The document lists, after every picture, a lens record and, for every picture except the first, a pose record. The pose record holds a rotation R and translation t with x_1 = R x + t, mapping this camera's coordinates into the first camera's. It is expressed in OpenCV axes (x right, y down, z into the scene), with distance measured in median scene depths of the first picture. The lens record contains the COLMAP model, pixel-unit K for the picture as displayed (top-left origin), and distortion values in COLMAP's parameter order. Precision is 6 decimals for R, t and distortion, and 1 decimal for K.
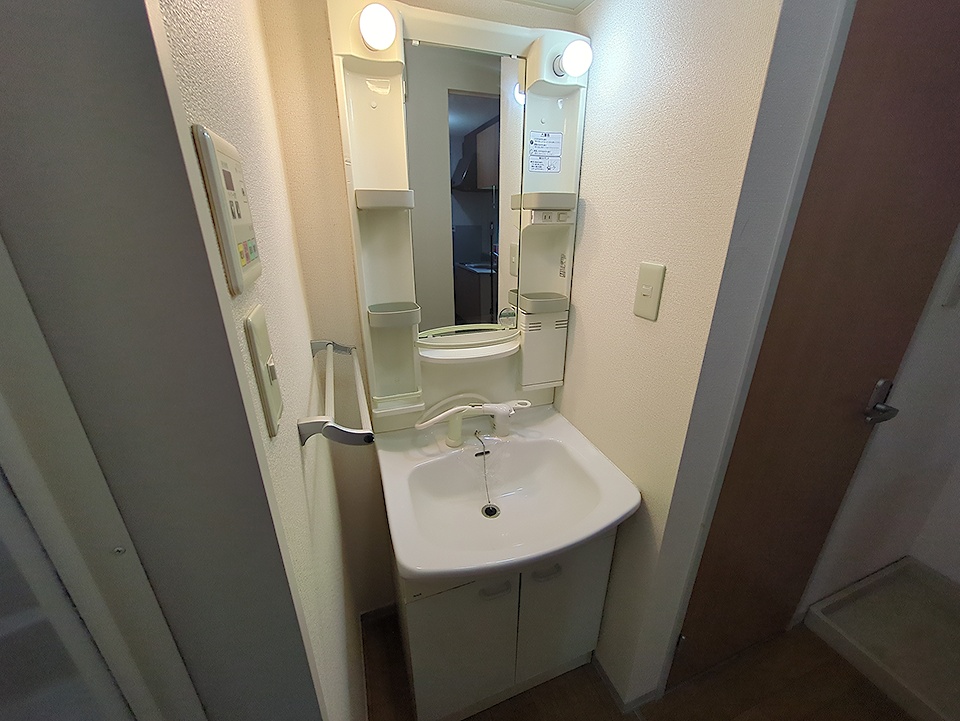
lens RADIAL K [[378.6, 0, 480.0], [0, 378.6, 360.5], [0, 0, 1]] dist [-0.002725, 0.000830]
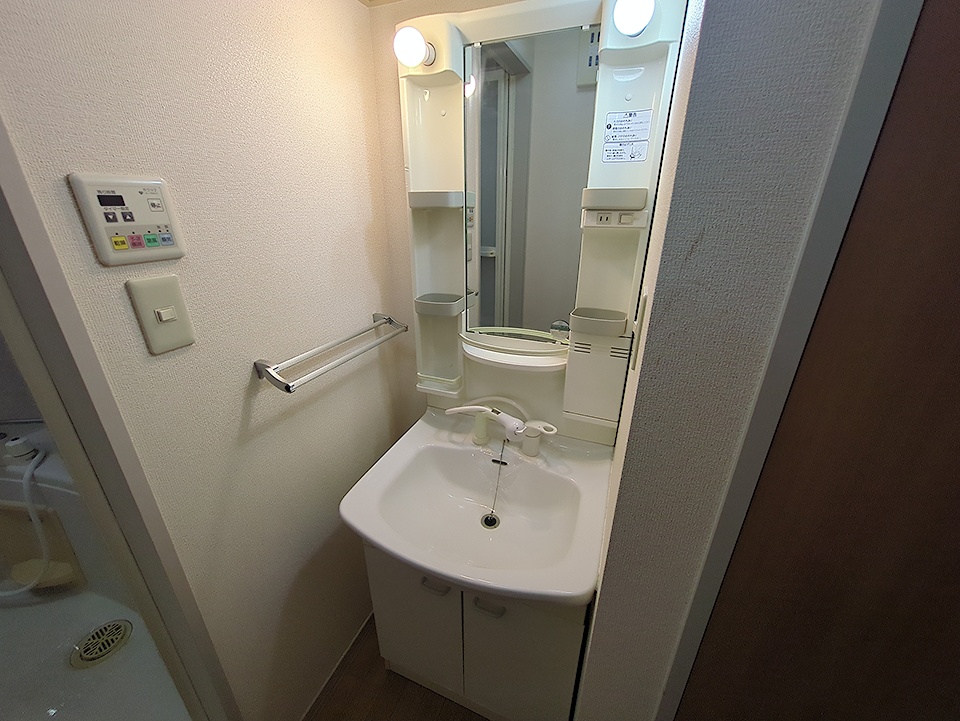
lens RADIAL K [[378.6, 0, 480.0], [0, 378.6, 360.5], [0, 0, 1]] dist [-0.002725, 0.000830]
pose [[0.743691, 0.254845, -0.618044, 0.541057], [-0.242606, 0.964348, 0.105714, -0.102378], [0.622950, 0.071323, 0.779004, 0.214451]]
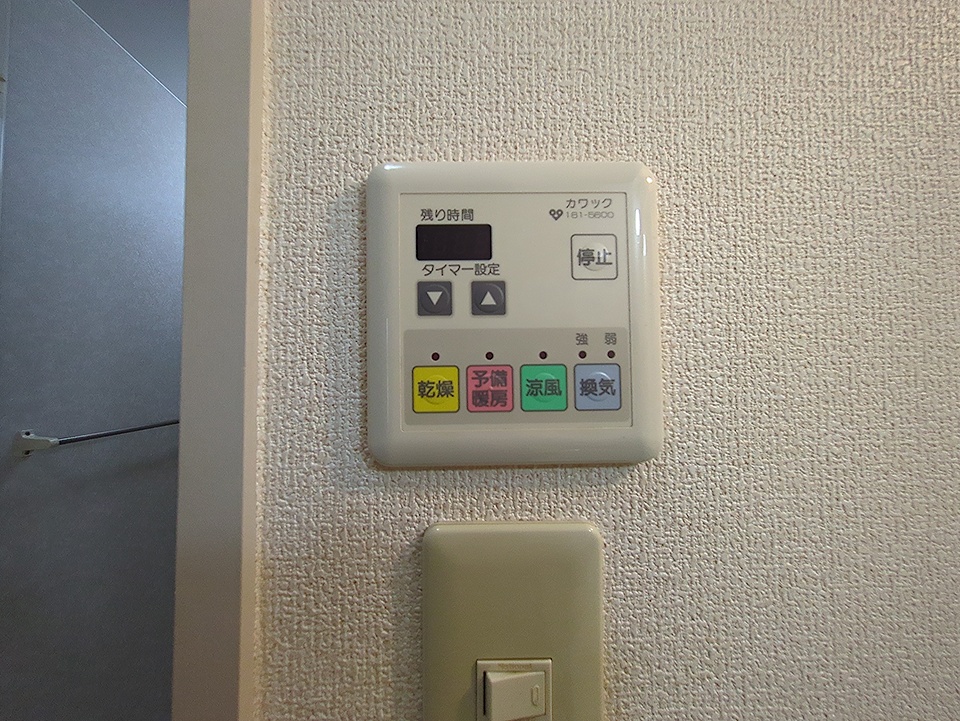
lens RADIAL K [[378.6, 0, 480.0], [0, 378.6, 360.5], [0, 0, 1]] dist [-0.002725, 0.000830]
pose [[-0.335459, -0.021716, -0.941804, -0.066566], [-0.334414, 0.937369, 0.097500, -0.111823], [0.880701, 0.347660, -0.321711, 0.354178]]
